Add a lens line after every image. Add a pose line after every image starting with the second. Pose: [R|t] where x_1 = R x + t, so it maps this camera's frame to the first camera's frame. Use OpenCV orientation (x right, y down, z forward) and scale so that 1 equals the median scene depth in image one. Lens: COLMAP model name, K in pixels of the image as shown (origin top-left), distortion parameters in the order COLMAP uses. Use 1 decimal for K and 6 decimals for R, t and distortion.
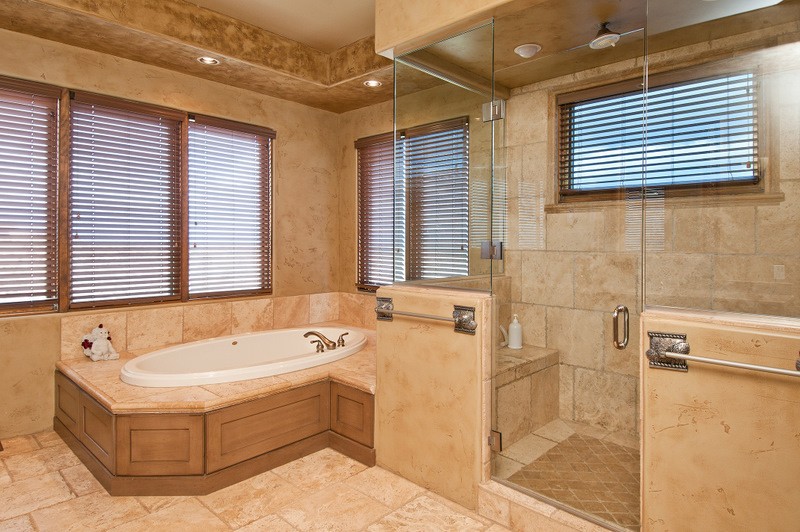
lens RADIAL K [[482.5, 0, 397.5], [0, 482.5, 238.6], [0, 0, 1]] dist [-0.005165, -0.002713]
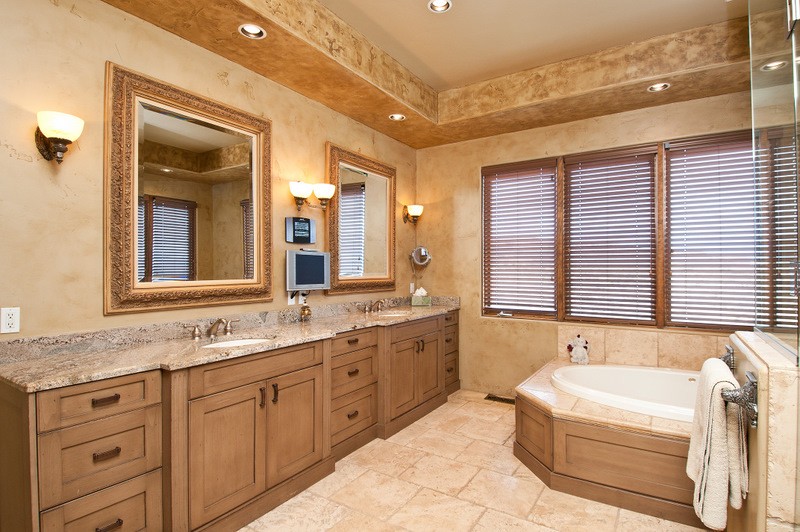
lens RADIAL K [[420.7, 0, 400.0], [0, 420.7, 266.0], [0, 0, 1]] dist [0.000140, -0.000001]
pose [[0.182036, -0.008951, -0.983251, 0.340005], [0.010402, 0.999920, -0.007177, 0.000110], [0.983237, -0.008921, 0.182114, 0.294771]]
